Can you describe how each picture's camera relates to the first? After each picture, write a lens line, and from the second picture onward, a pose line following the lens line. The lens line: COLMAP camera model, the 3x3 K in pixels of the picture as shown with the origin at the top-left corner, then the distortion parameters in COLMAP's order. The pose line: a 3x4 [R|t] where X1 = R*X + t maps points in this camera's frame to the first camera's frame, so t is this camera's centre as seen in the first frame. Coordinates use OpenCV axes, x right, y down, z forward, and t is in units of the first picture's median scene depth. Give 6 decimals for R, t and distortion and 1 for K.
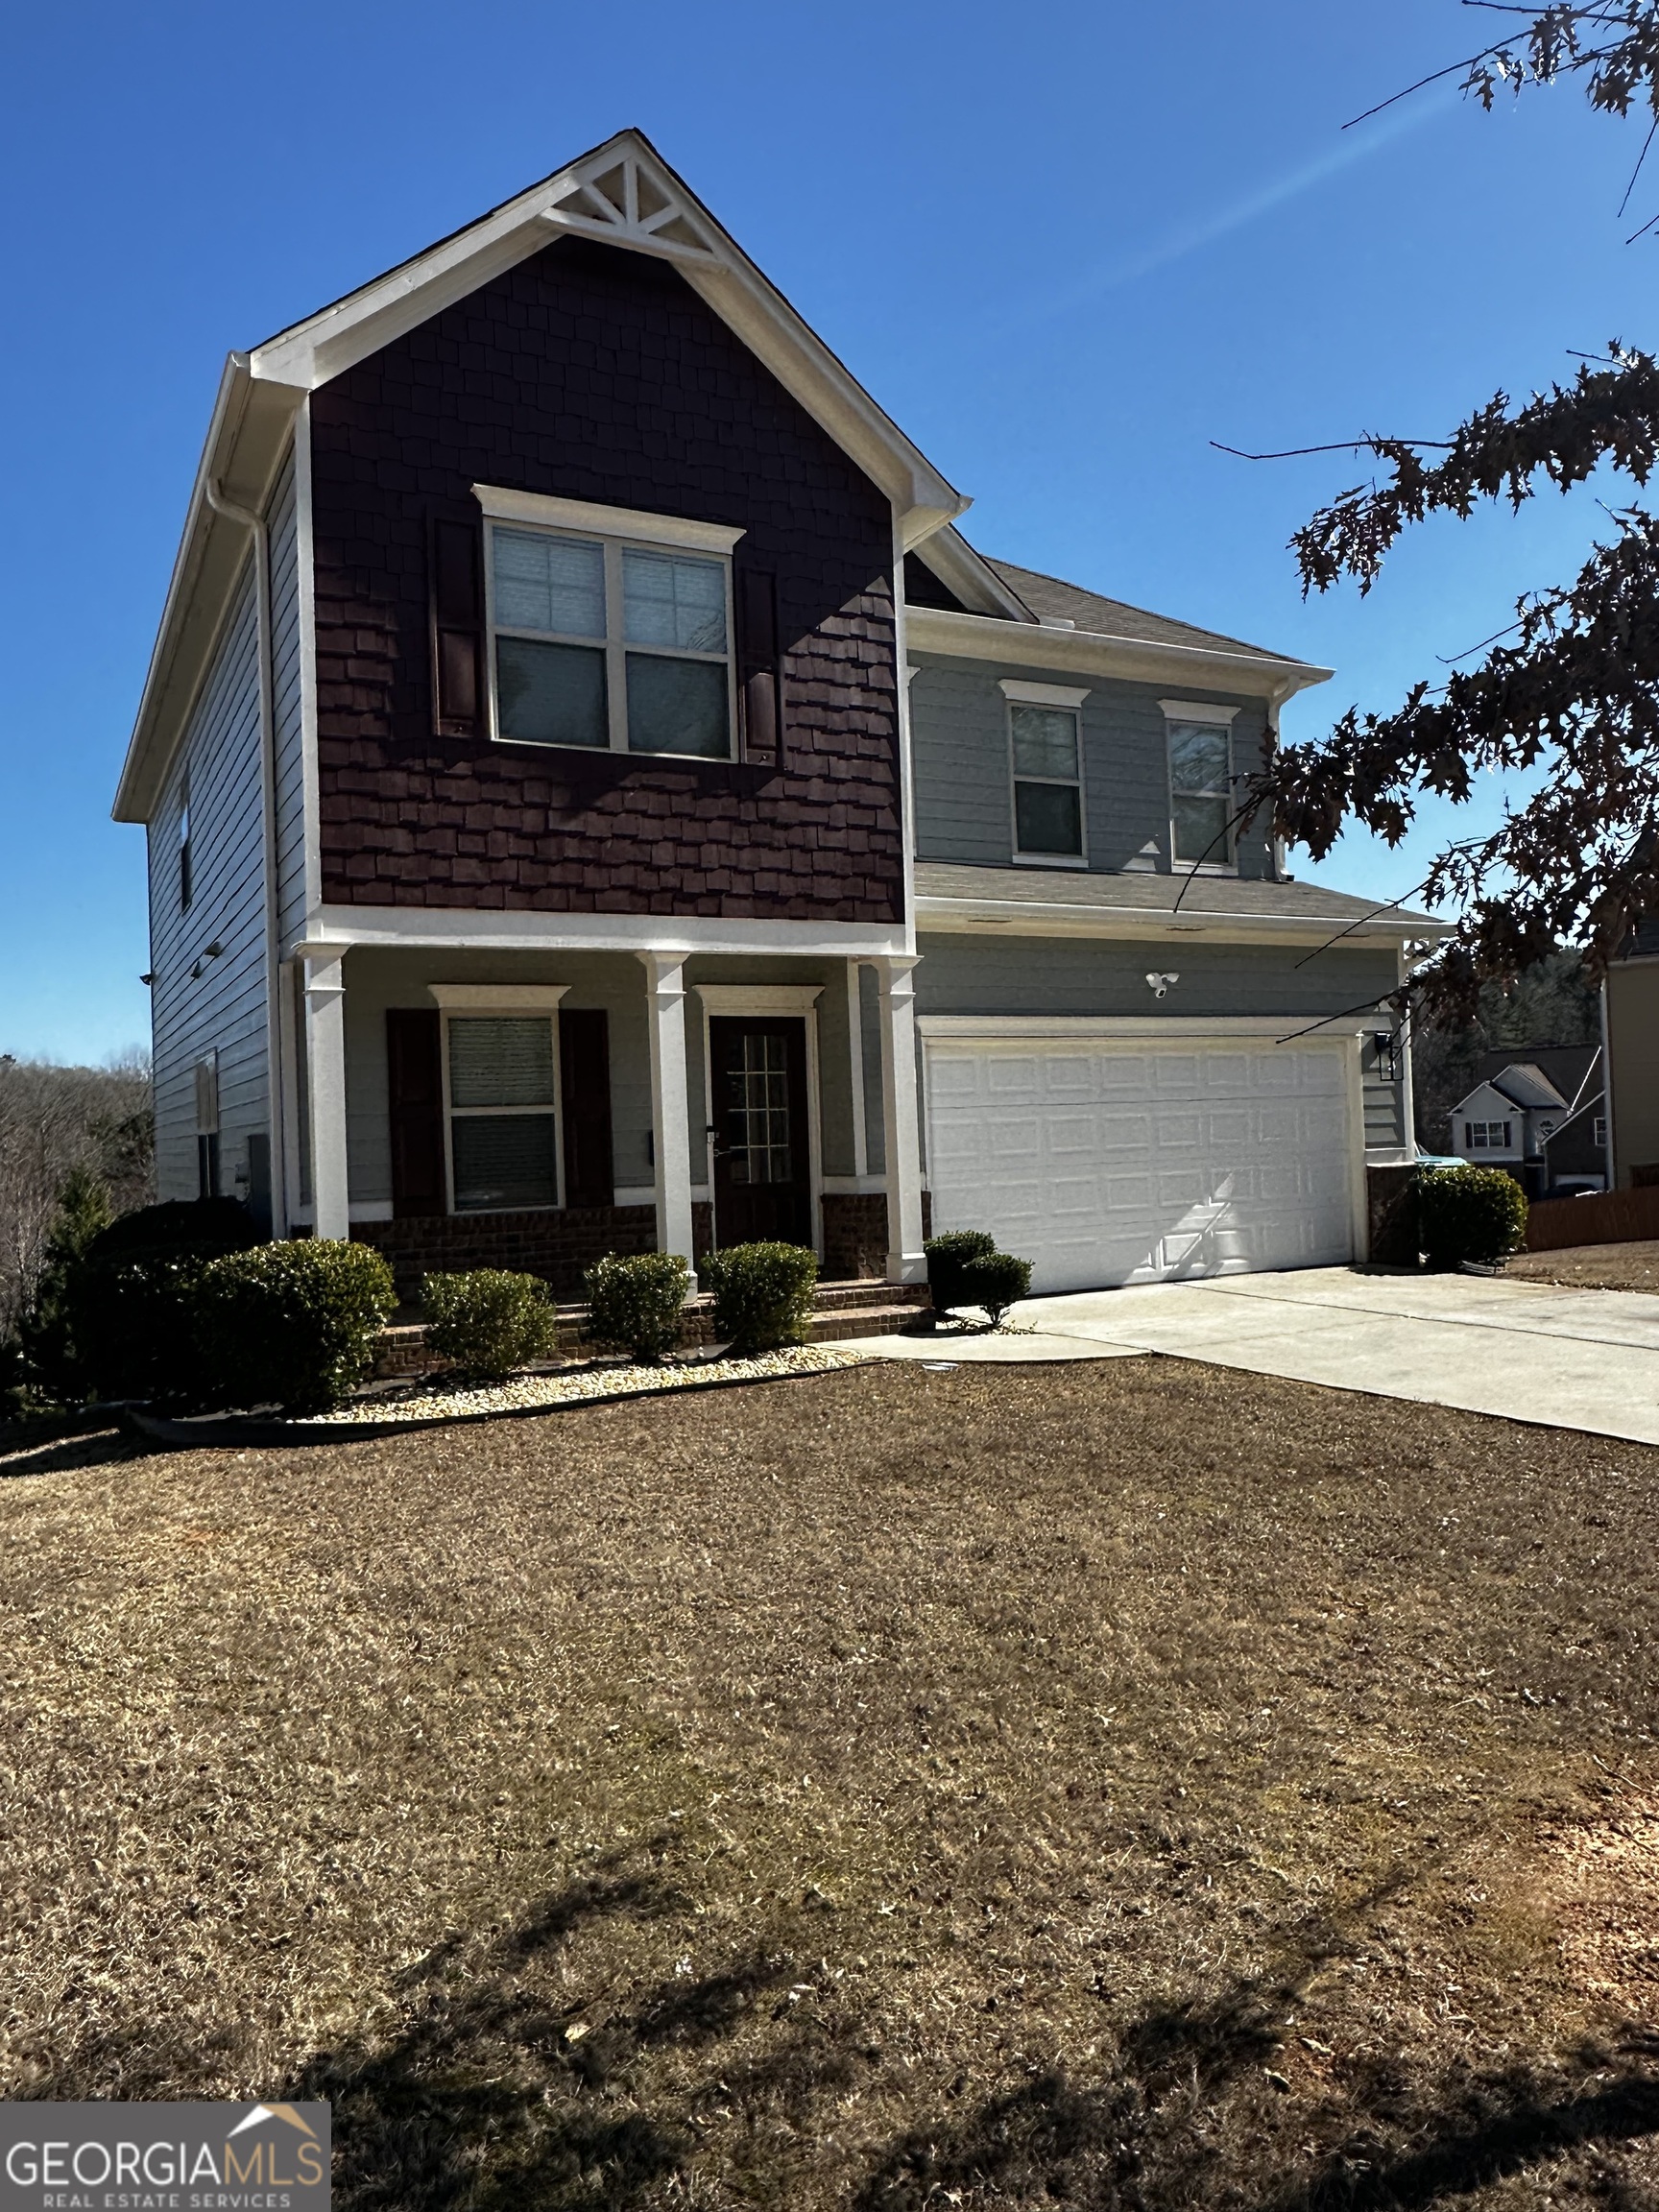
lens RADIAL K [[1519.6, 0, 821.3], [0, 1519.6, 1128.9], [0, 0, 1]] dist [-0.021578, 0.055909]
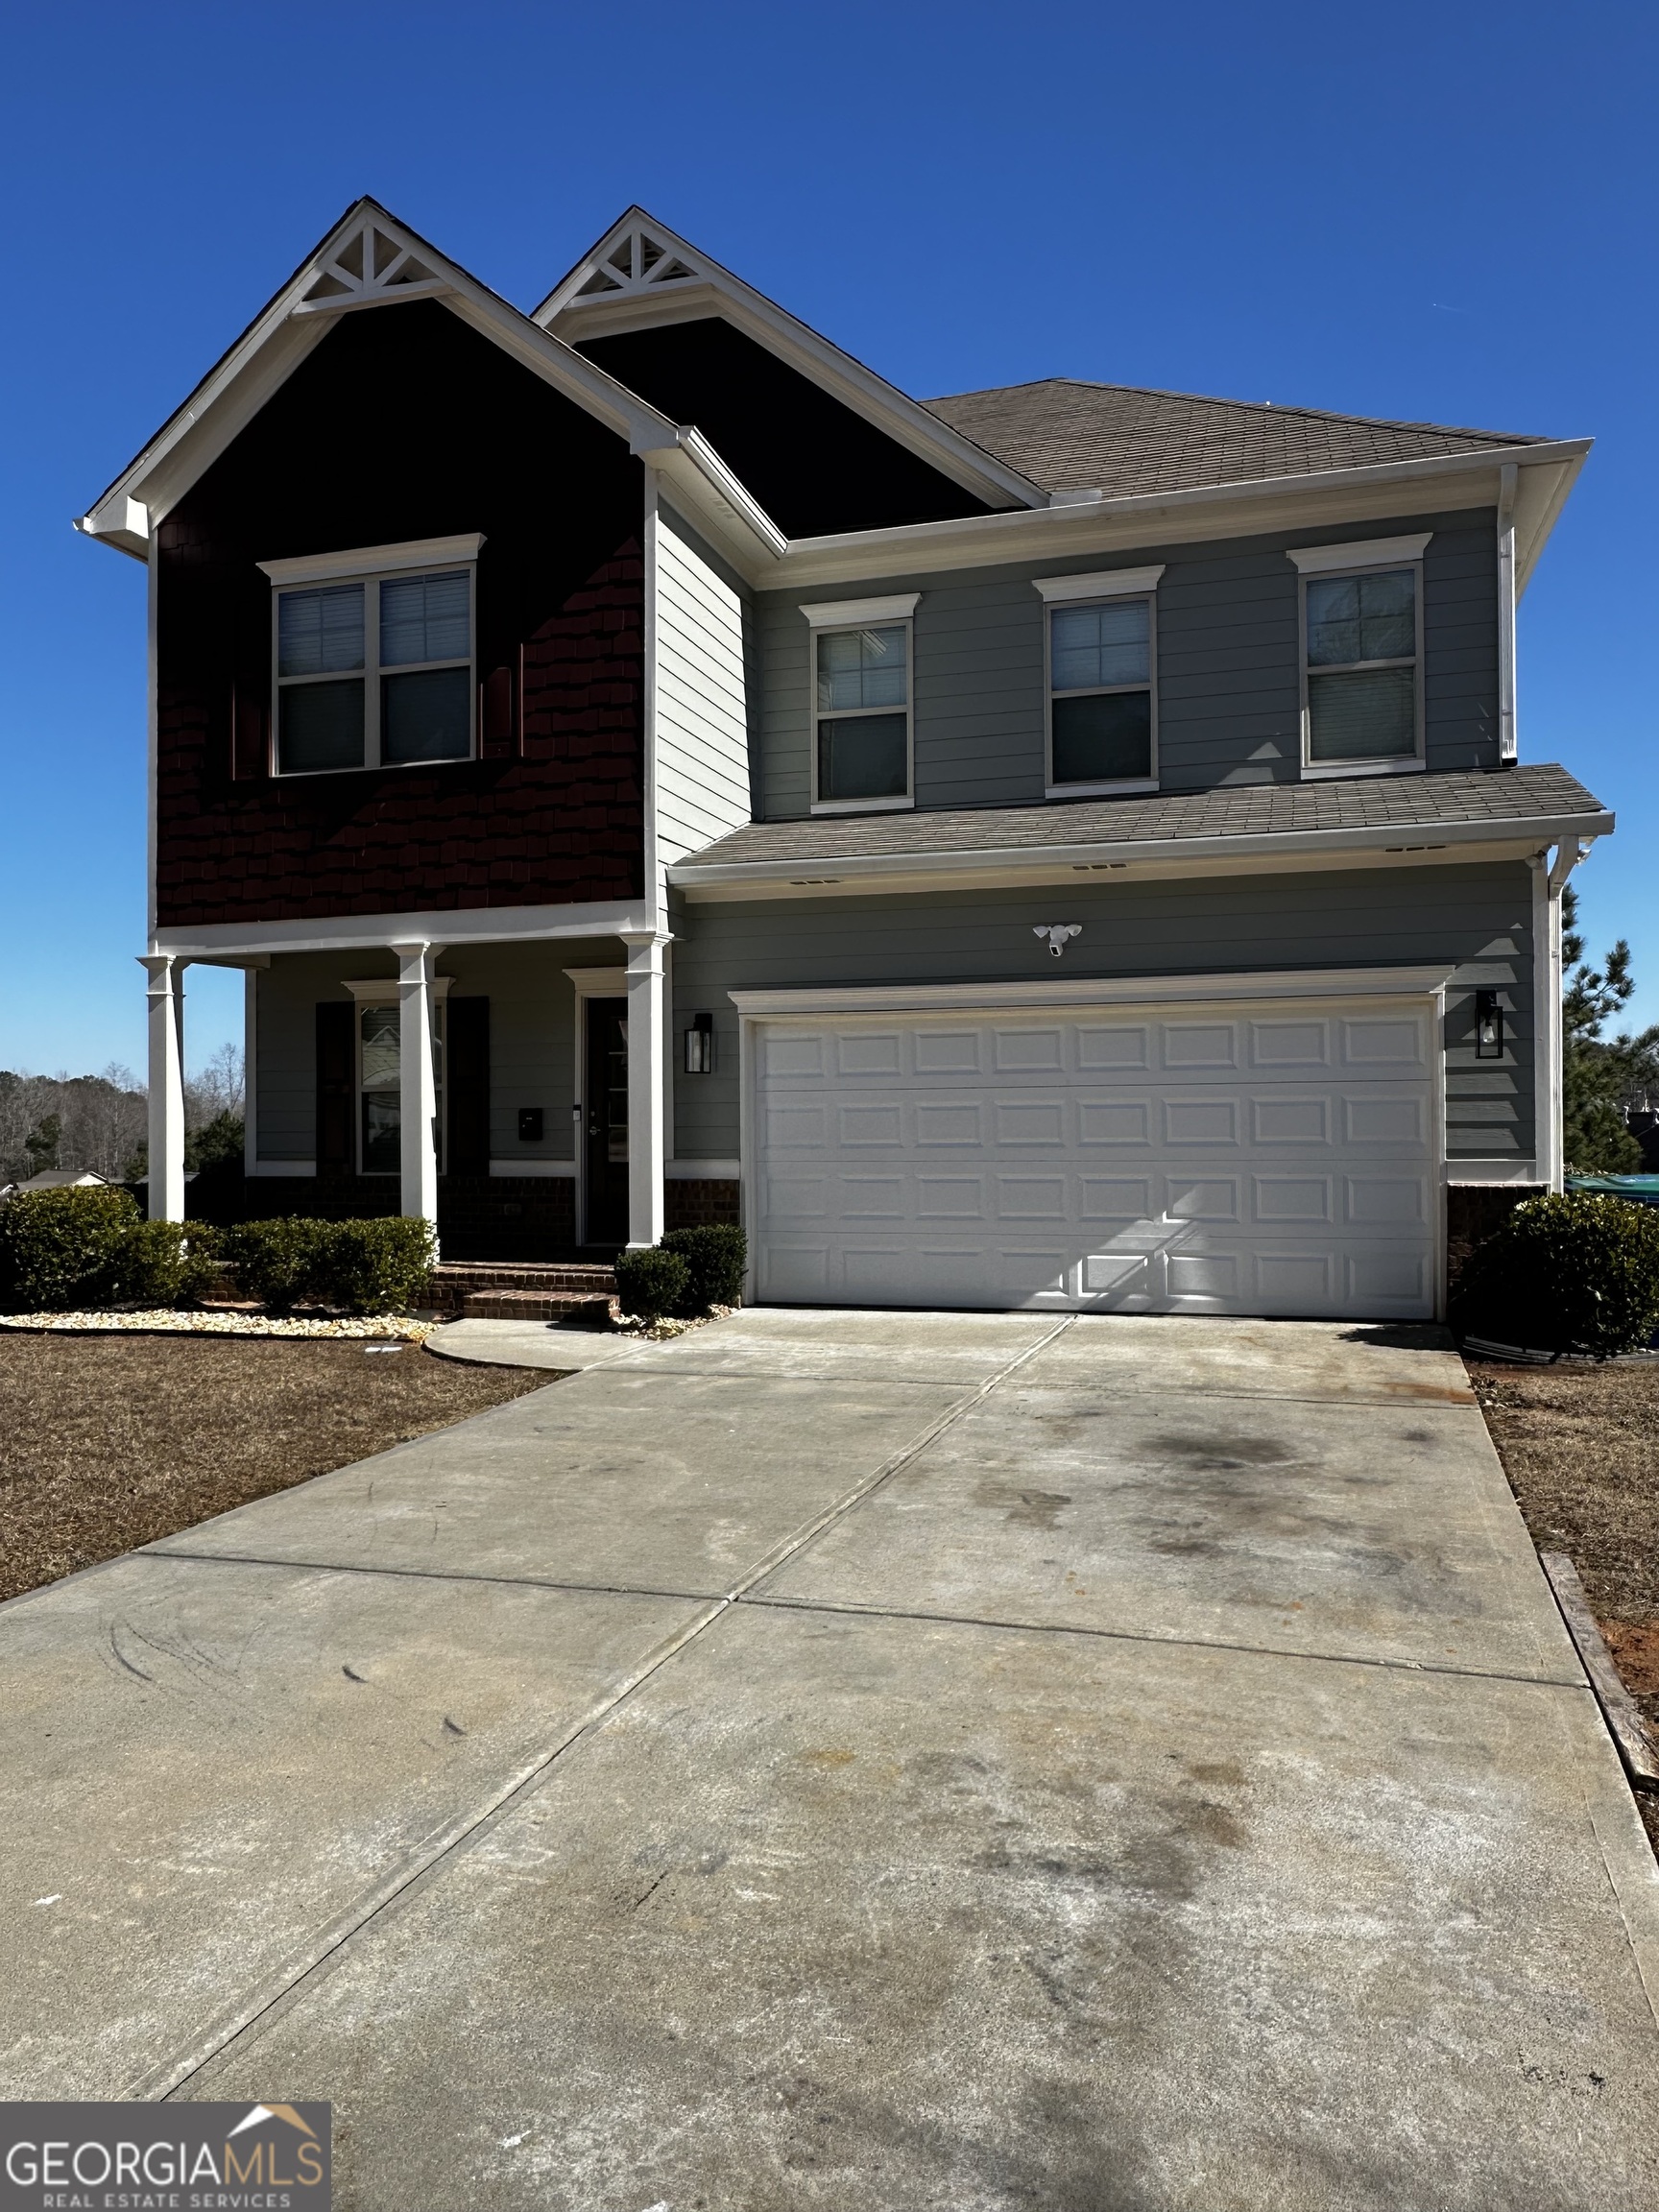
lens RADIAL K [[1519.6, 0, 839.3], [0, 1519.6, 1119.4], [0, 0, 1]] dist [-0.021578, 0.055909]
pose [[0.706733, 0.031366, -0.706784, 0.853020], [-0.014484, 0.999449, 0.029870, -0.027288], [0.707332, -0.010873, 0.706798, 0.426523]]
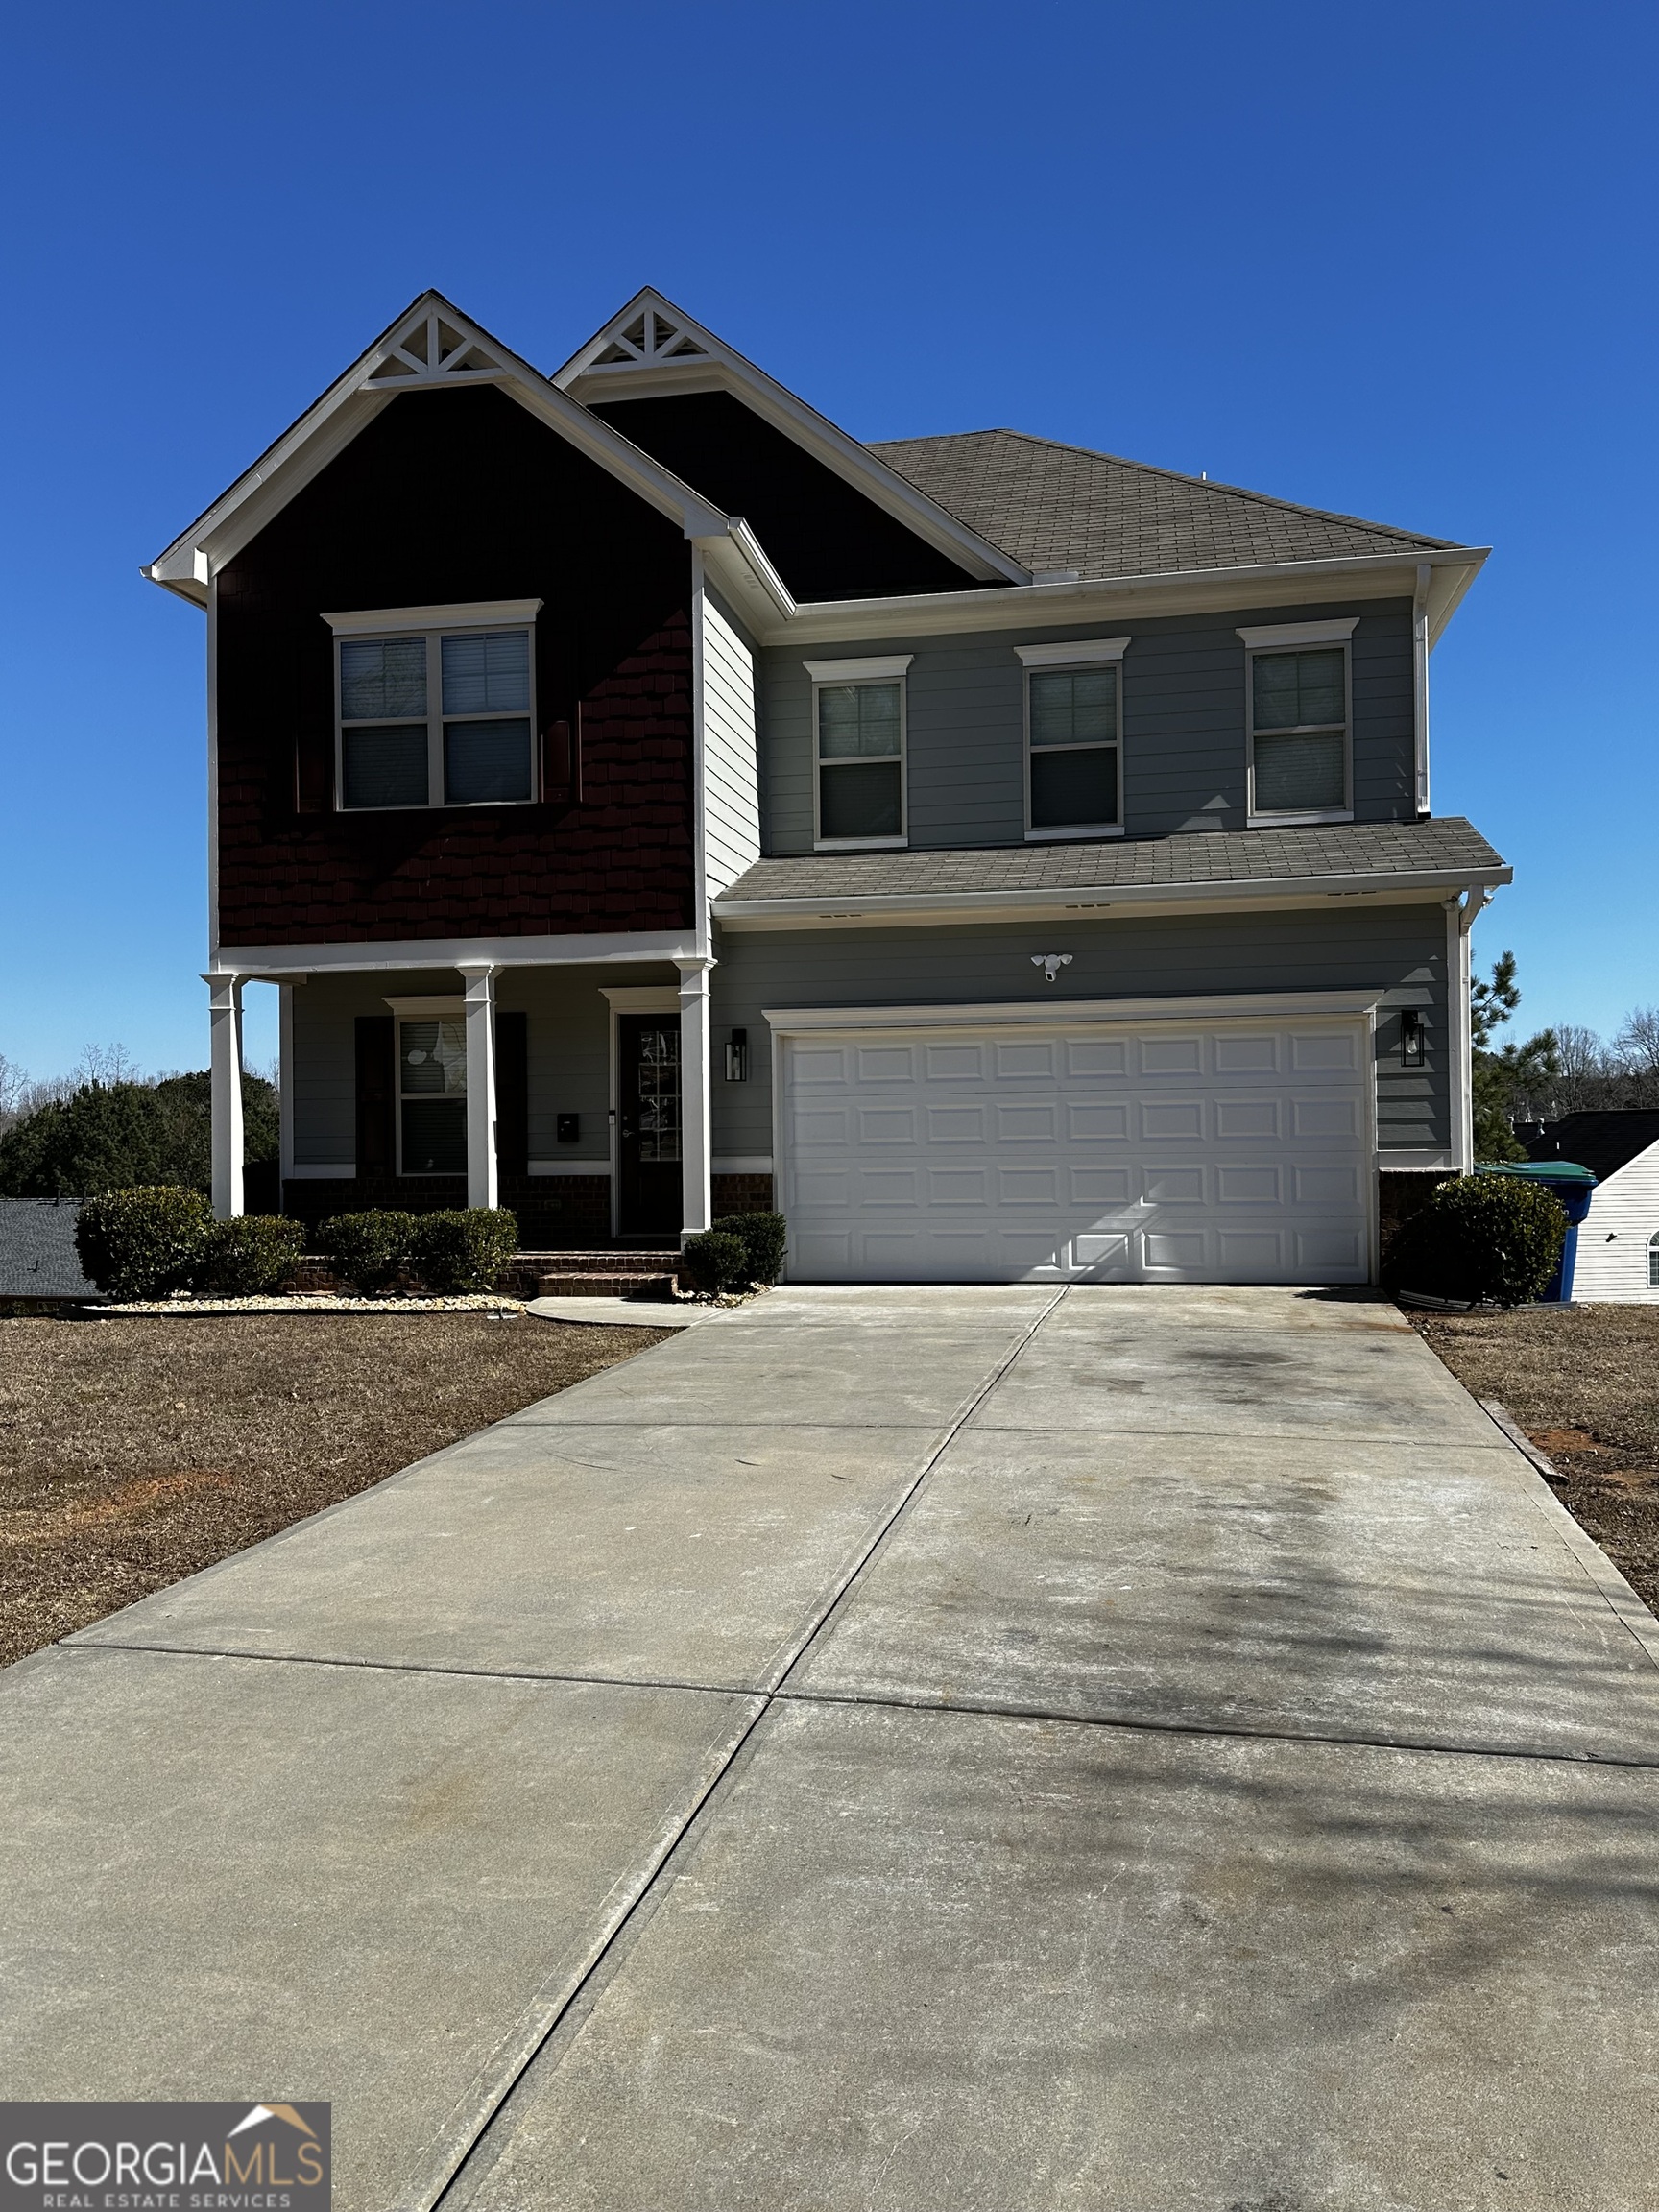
lens RADIAL K [[1676.2, 0, 834.3], [0, 1676.2, 1123.4], [0, 0, 1]] dist [0.097271, -0.061088]
pose [[0.774784, 0.021965, -0.631844, 0.937717], [-0.011714, 0.999723, 0.020390, -0.021174], [0.632117, -0.008397, 0.774828, 0.127403]]
